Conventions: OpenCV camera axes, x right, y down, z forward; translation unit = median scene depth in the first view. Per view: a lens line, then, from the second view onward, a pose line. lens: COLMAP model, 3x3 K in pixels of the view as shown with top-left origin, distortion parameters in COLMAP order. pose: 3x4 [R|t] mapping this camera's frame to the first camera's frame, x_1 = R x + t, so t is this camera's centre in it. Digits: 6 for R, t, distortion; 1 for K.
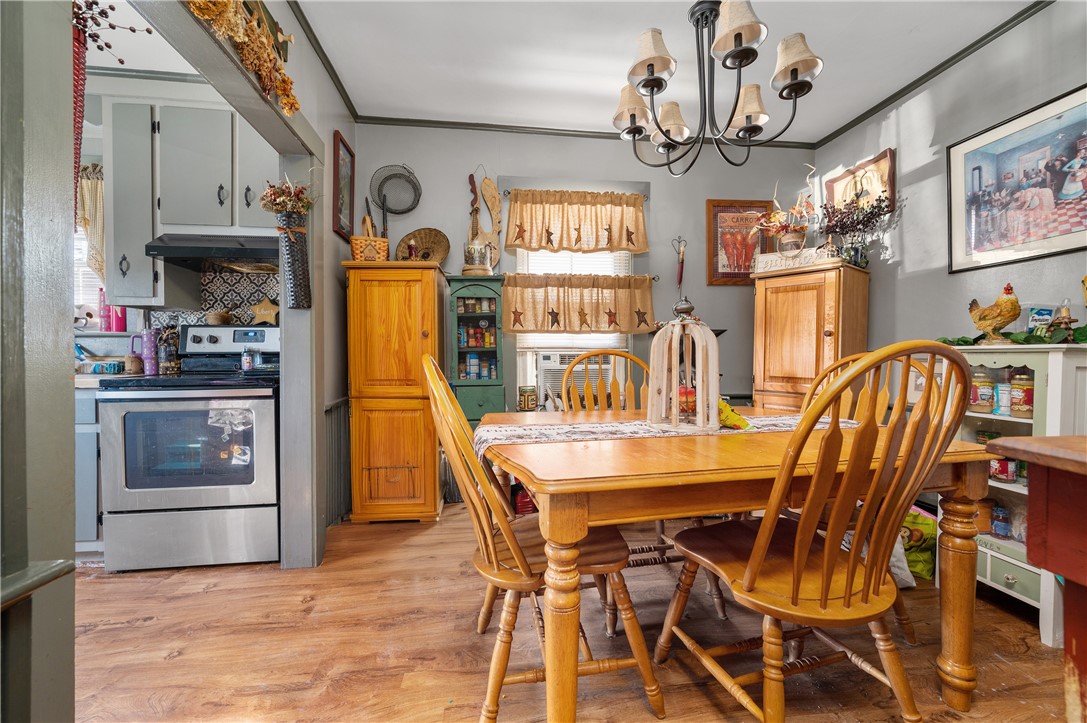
lens RADIAL K [[430.2, 0, 539.5], [0, 430.2, 360.2], [0, 0, 1]] dist [-0.000342, 0.000029]
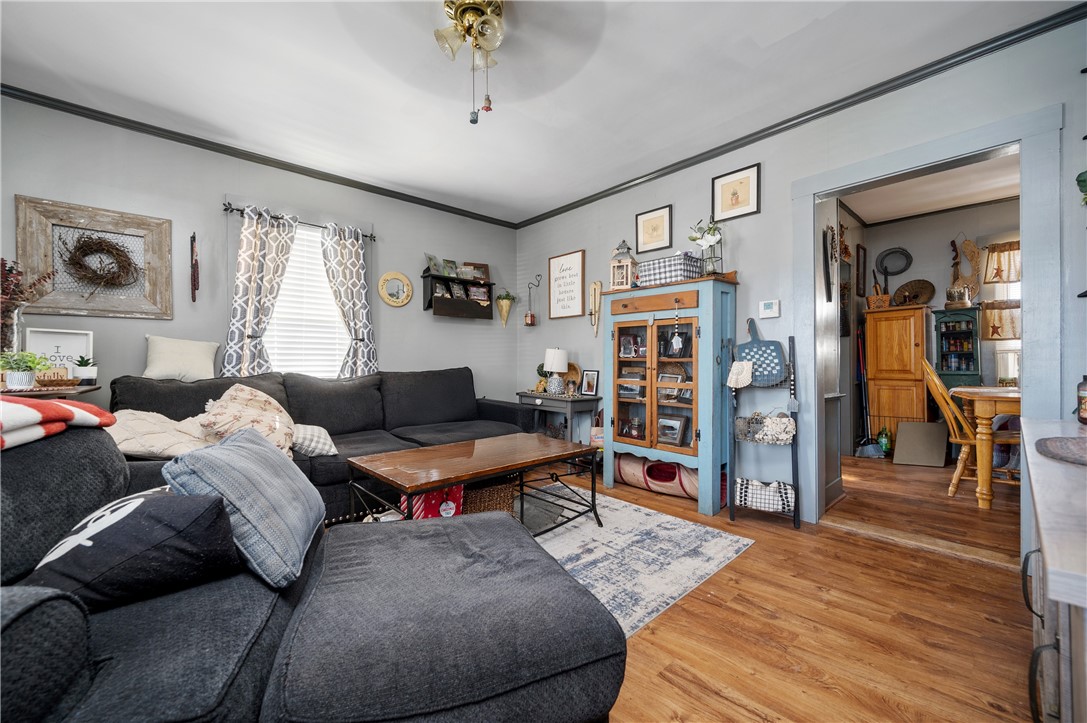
lens RADIAL K [[430.2, 0, 542.6], [0, 430.2, 365.0], [0, 0, 1]] dist [-0.000342, 0.000029]
pose [[0.579946, -0.004352, -0.814643, 0.249443], [-0.000560, 0.999983, -0.005740, 0.029953], [0.814655, 0.003786, 0.579934, -1.124985]]
